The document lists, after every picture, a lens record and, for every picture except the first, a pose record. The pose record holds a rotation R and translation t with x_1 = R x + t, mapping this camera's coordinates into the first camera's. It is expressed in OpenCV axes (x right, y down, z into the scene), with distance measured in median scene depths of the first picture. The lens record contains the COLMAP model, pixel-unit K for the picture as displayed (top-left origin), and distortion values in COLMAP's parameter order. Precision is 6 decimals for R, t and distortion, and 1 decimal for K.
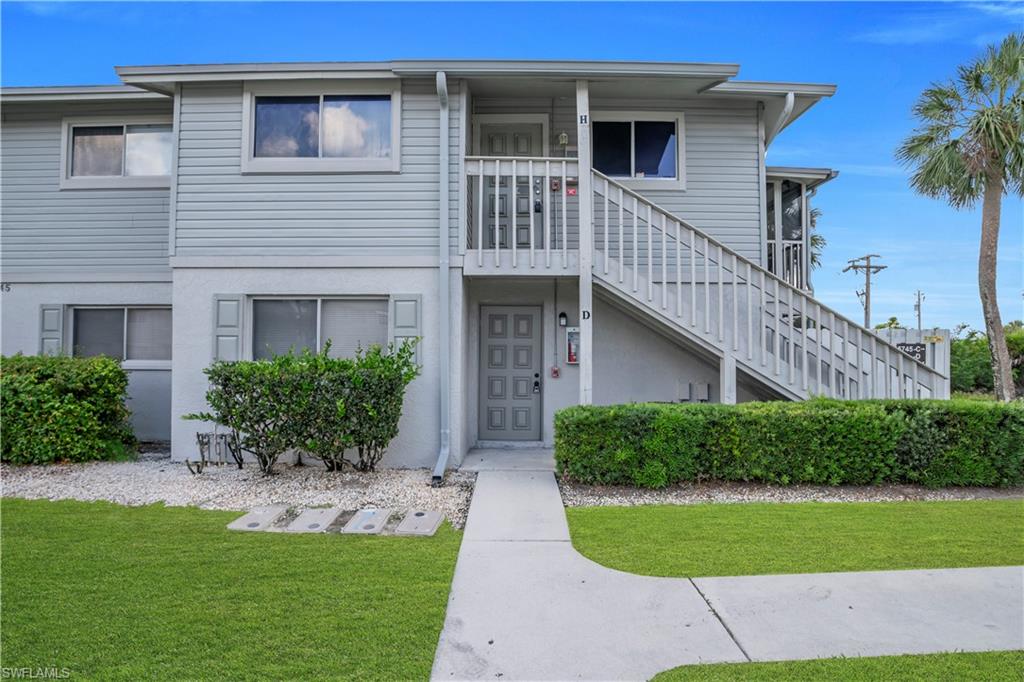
lens RADIAL K [[495.9, 0, 510.6], [0, 495.9, 343.1], [0, 0, 1]] dist [-0.035963, 0.004406]
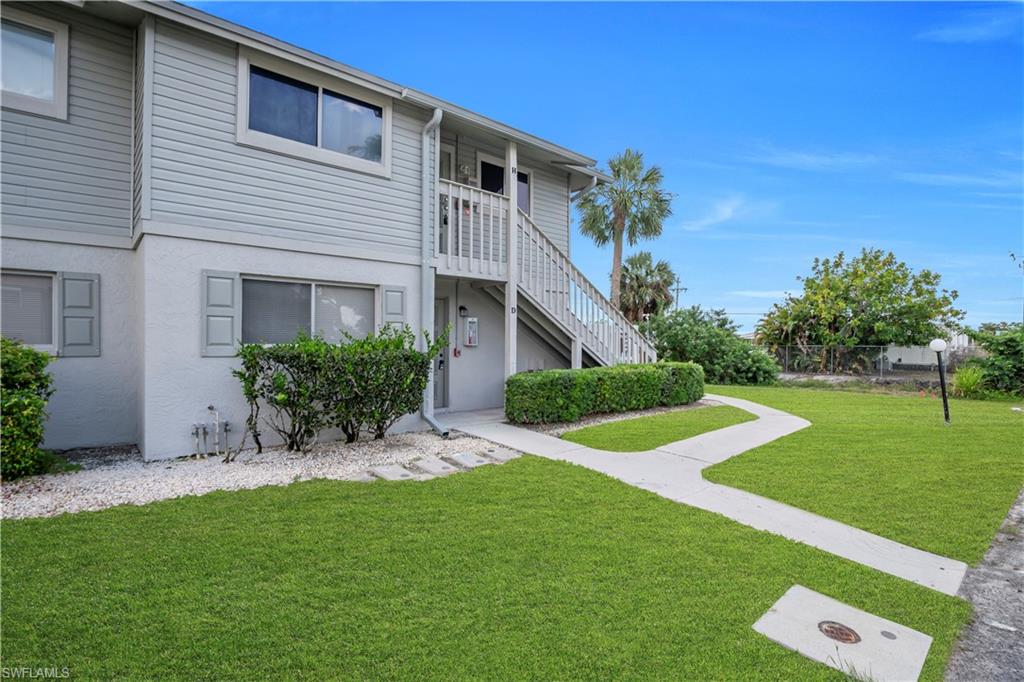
lens RADIAL K [[495.9, 0, 515.4], [0, 495.9, 344.2], [0, 0, 1]] dist [-0.035963, 0.004406]
pose [[0.746222, -0.002308, 0.665693, -0.774679], [-0.014426, 0.999703, 0.019638, 0.011946], [-0.665541, -0.024258, 0.745967, -0.061838]]
